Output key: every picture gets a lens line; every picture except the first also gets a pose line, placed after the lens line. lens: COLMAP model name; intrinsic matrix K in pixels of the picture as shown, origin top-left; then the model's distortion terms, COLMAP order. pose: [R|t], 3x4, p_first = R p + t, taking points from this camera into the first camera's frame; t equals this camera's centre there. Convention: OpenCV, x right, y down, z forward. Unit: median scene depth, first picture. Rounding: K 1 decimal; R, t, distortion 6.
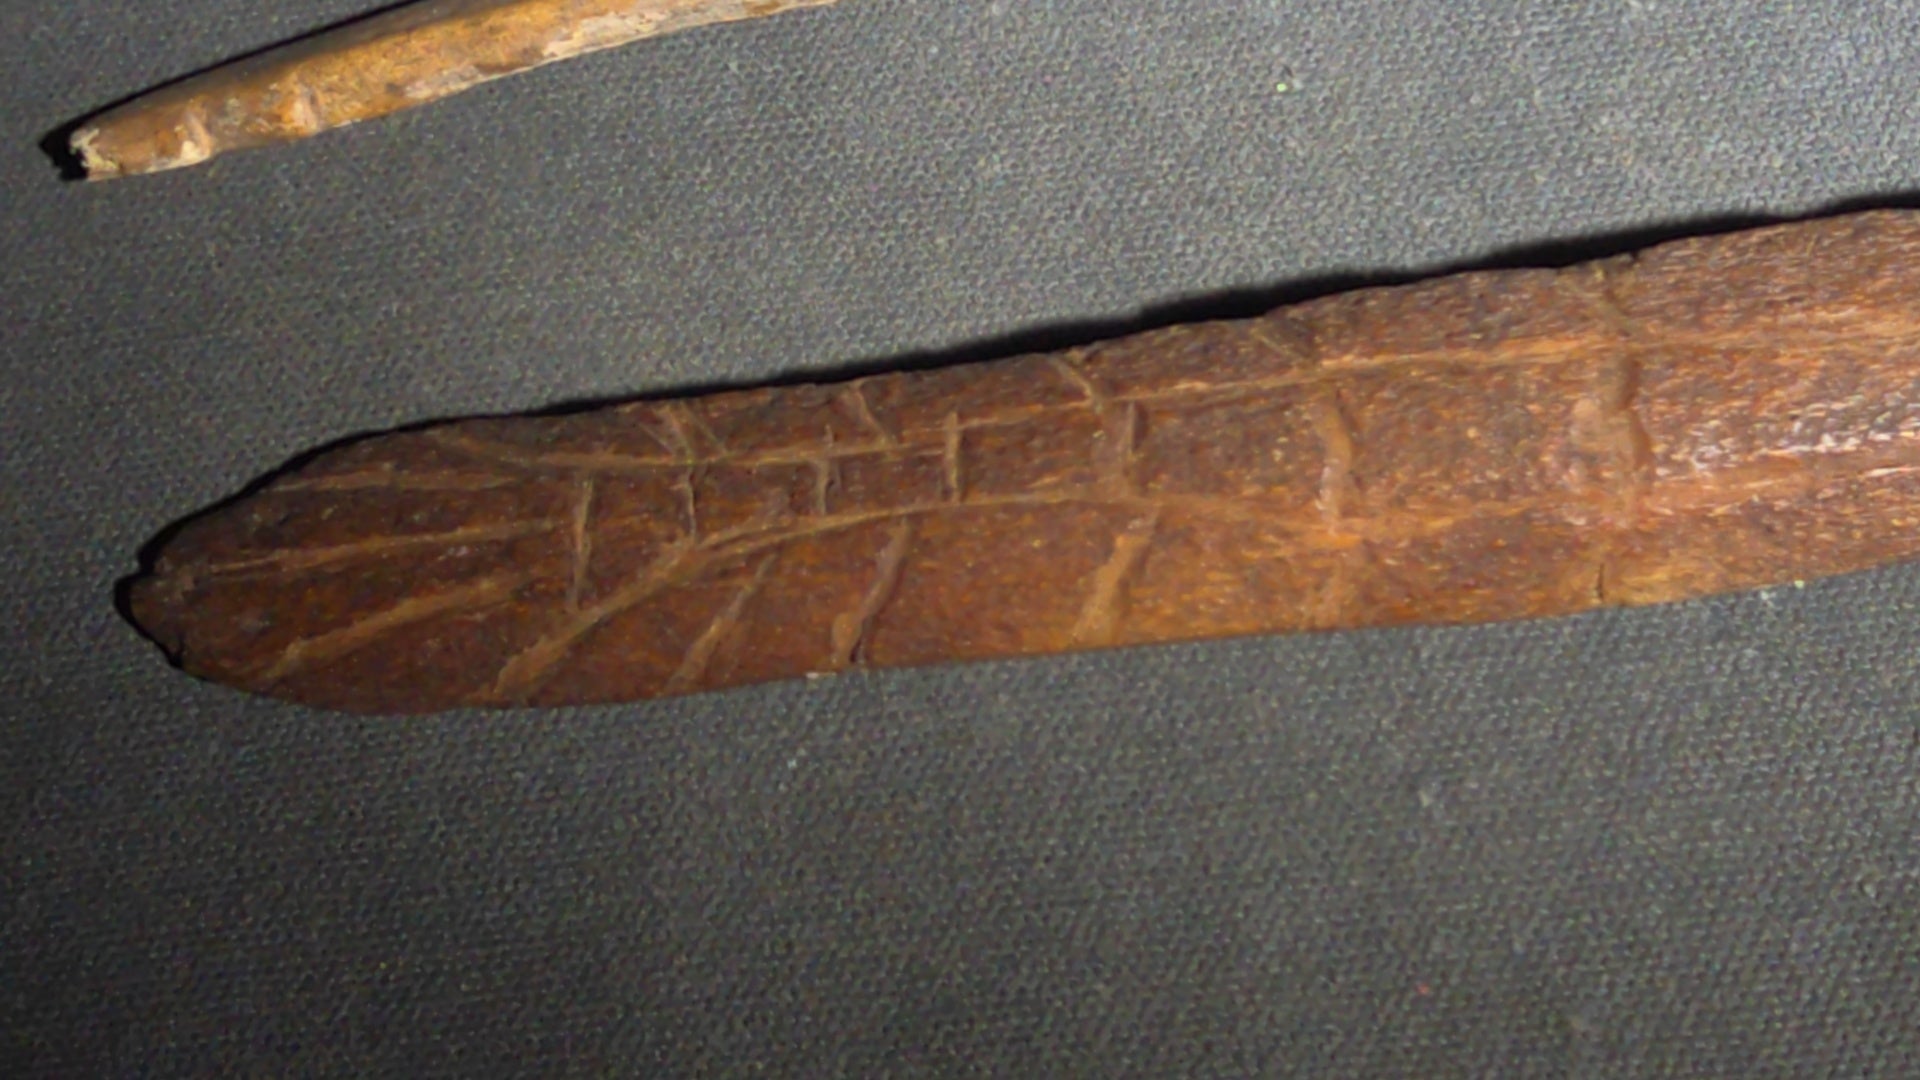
lens RADIAL K [[2787.6, 0, 955.4], [0, 2787.6, 537.7], [0, 0, 1]] dist [-0.018268, 0.000000]
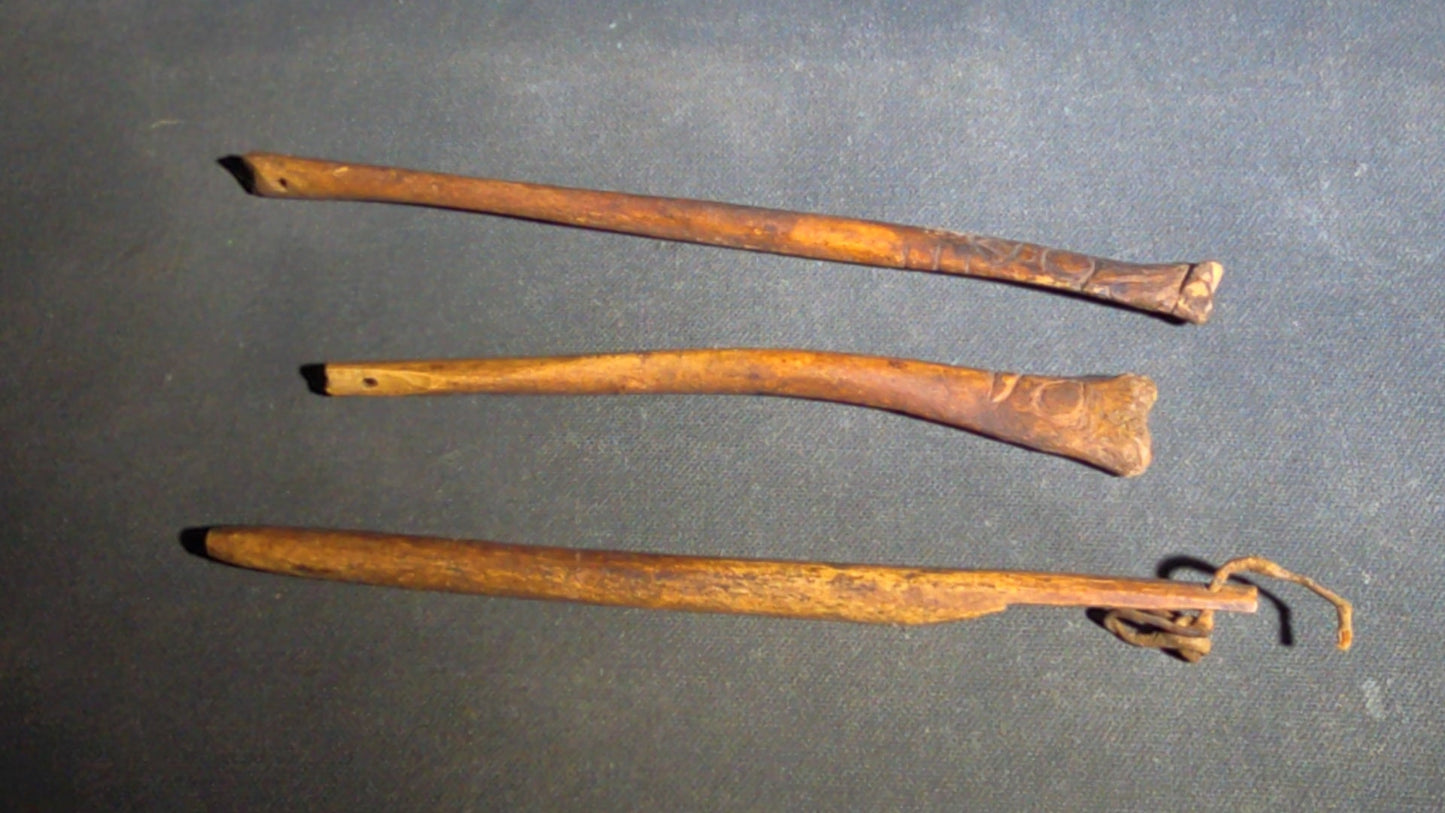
lens RADIAL K [[2097.9, 0, 707.6], [0, 2097.9, 409.6], [0, 0, 1]] dist [-0.018268, 0.000000]
pose [[0.988000, 0.151735, -0.028834, -0.006260], [-0.153818, 0.949781, -0.272500, 0.131052], [-0.013962, 0.273666, 0.961724, -0.576394]]
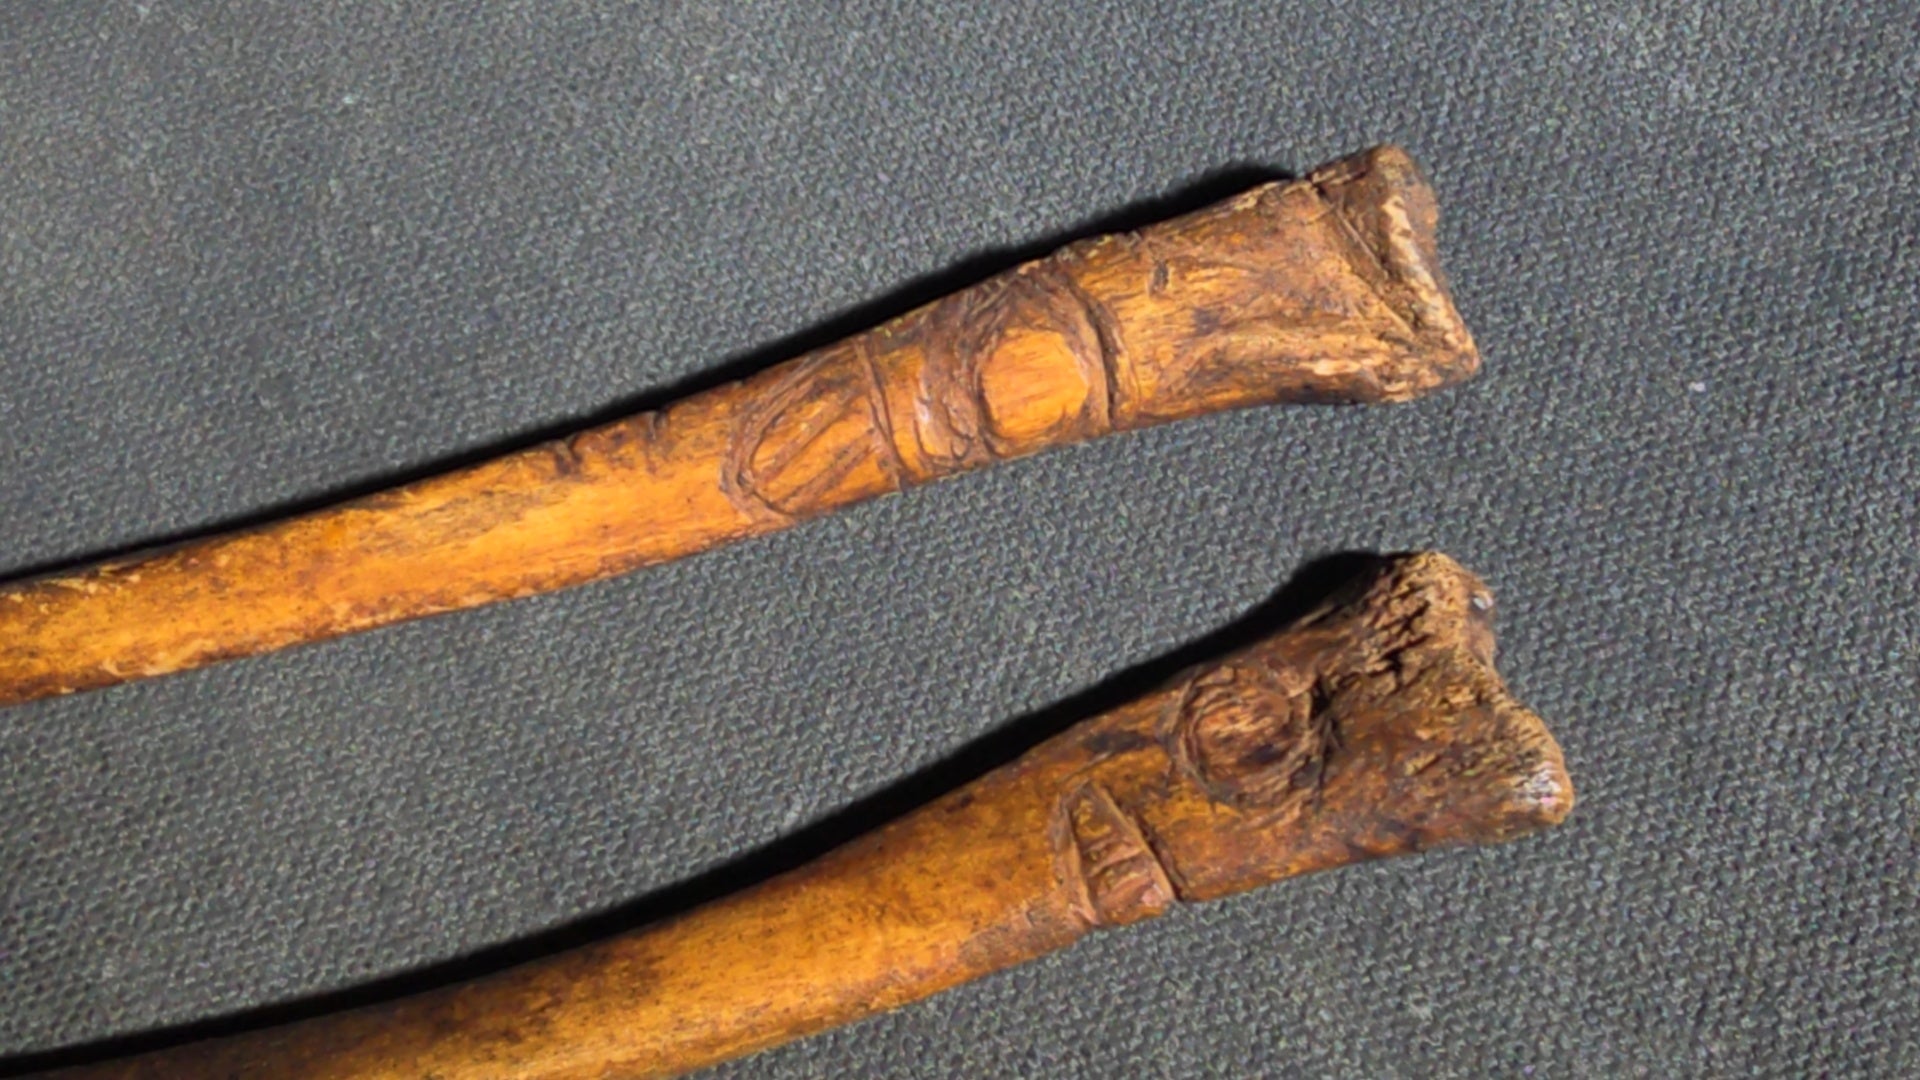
lens RADIAL K [[2787.6, 0, 965.0], [0, 2787.6, 546.7], [0, 0, 1]] dist [-0.018268, 0.000000]
pose [[0.983255, -0.164643, 0.078111, 0.140673], [0.172803, 0.978477, -0.112789, -0.396496], [-0.057860, 0.124398, 0.990544, 0.311105]]
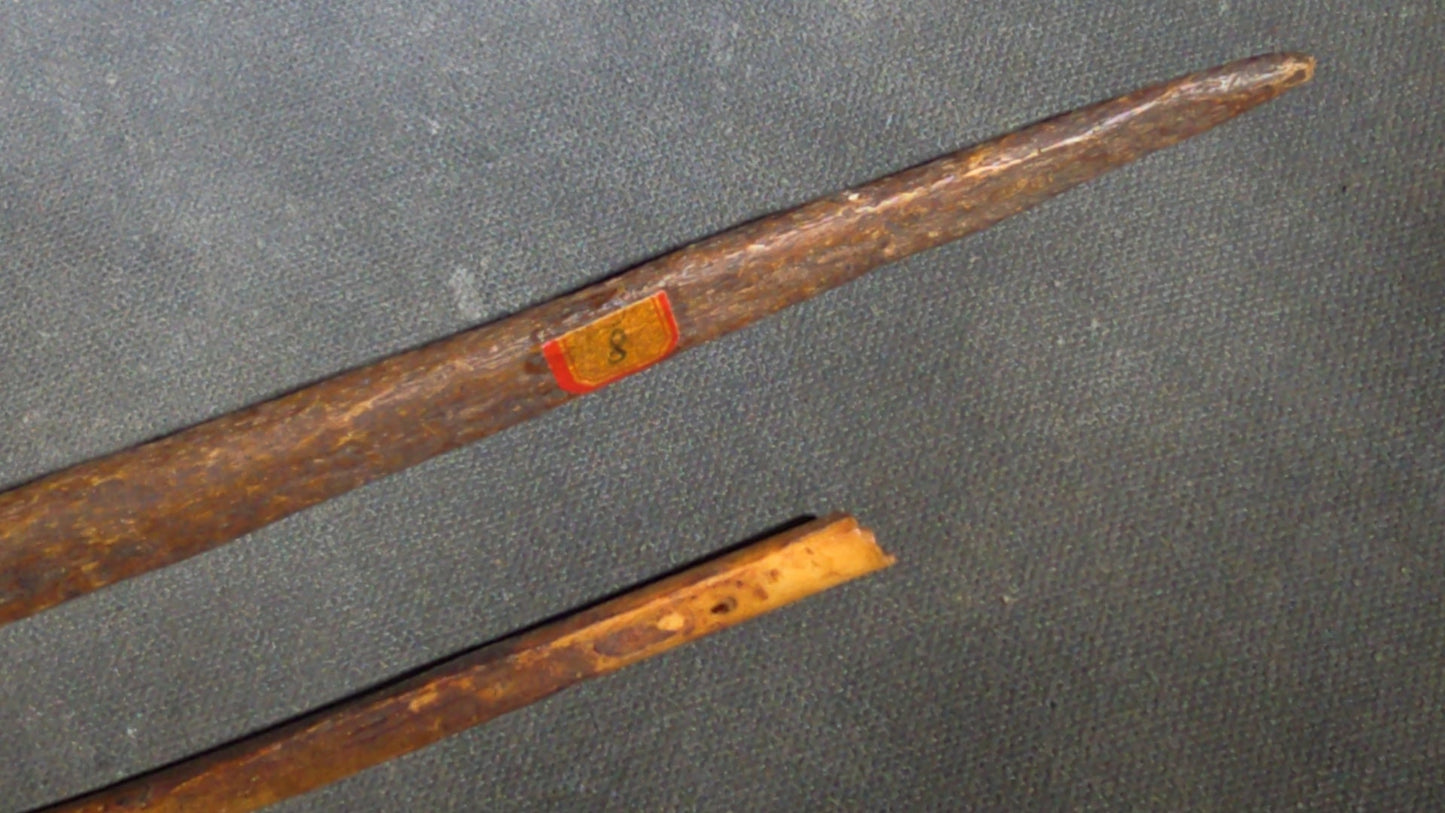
lens RADIAL K [[2097.9, 0, 735.1], [0, 2097.9, 393.0], [0, 0, 1]] dist [-0.018268, 0.000000]
pose [[0.974918, -0.199835, 0.097986, 0.489867], [0.209050, 0.973277, -0.095024, 0.017430], [-0.076378, 0.113124, 0.990641, -0.110378]]
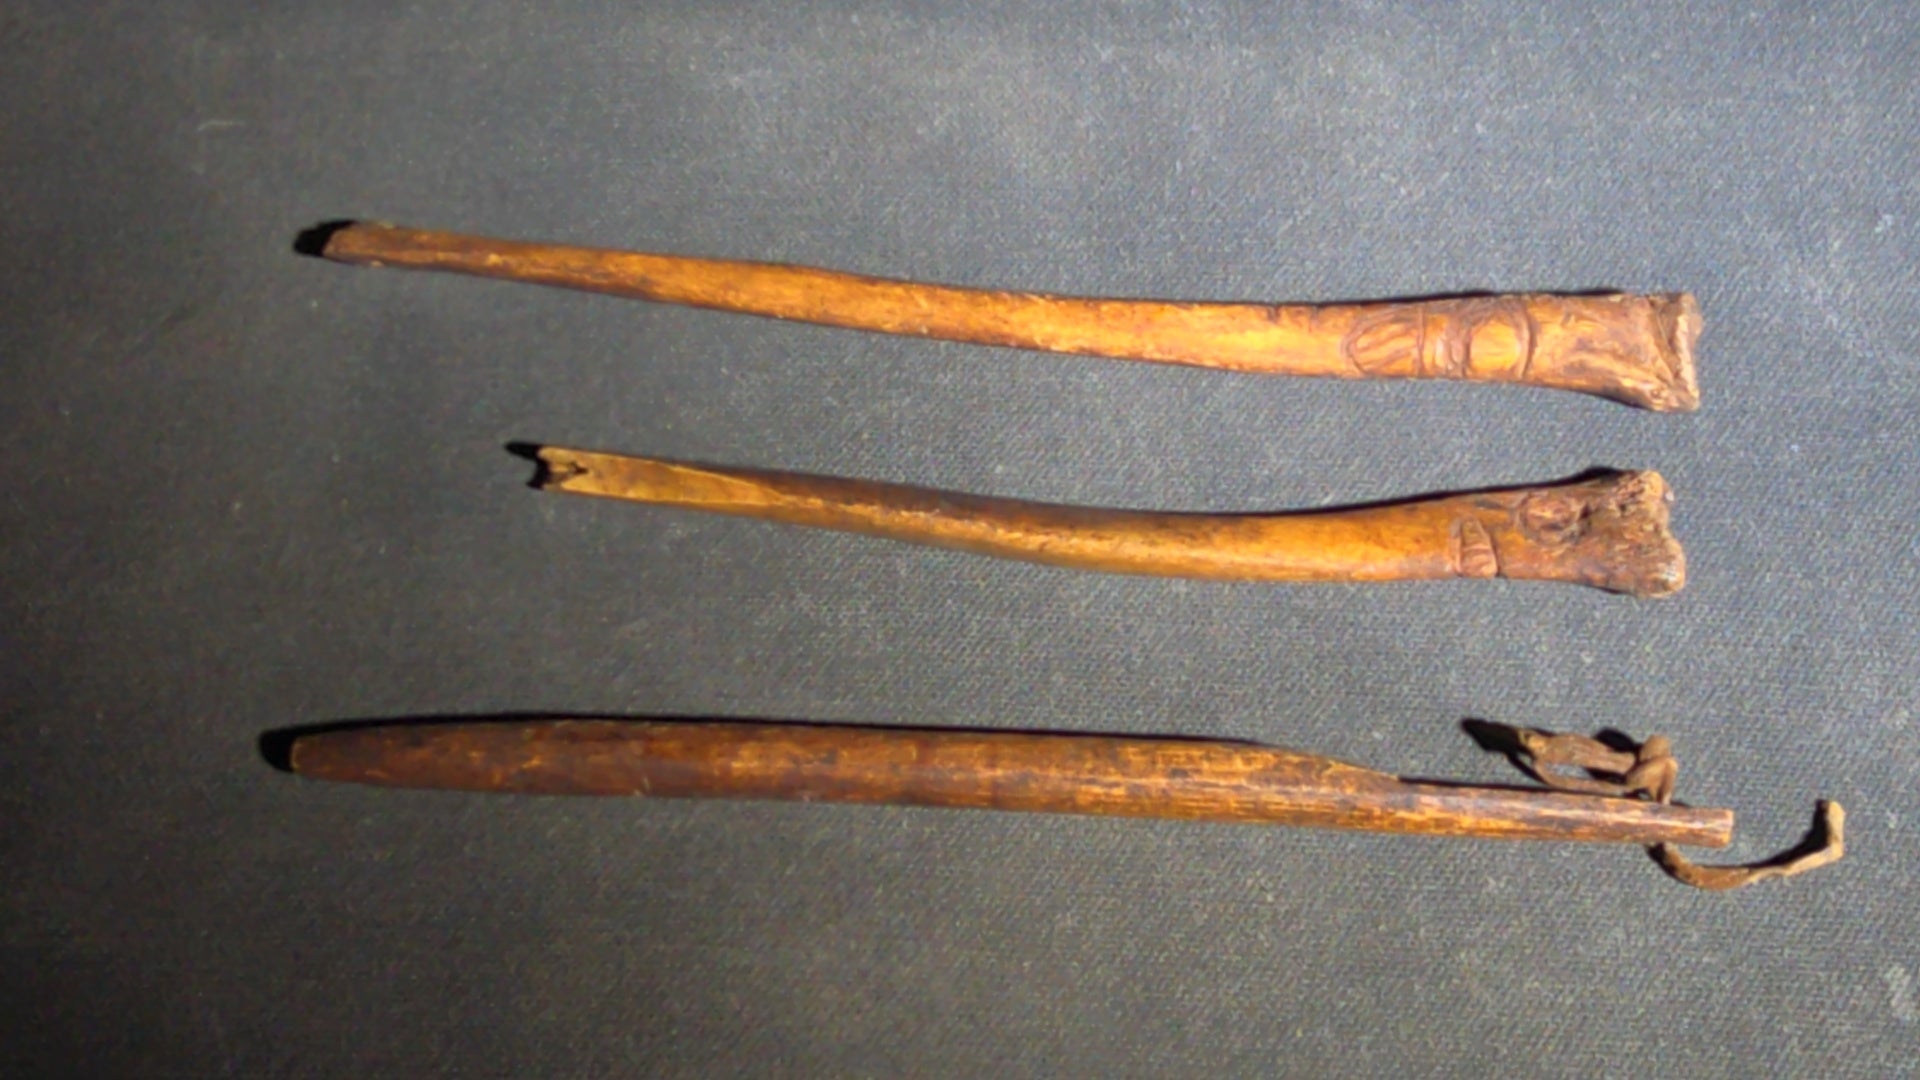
lens RADIAL K [[2787.6, 0, 945.2], [0, 2787.6, 543.4], [0, 0, 1]] dist [-0.018268, 0.000000]
pose [[0.986903, 0.160415, 0.016989, -0.113848], [-0.154378, 0.969775, -0.188953, -0.035174], [-0.046786, 0.183855, 0.981839, -0.548948]]
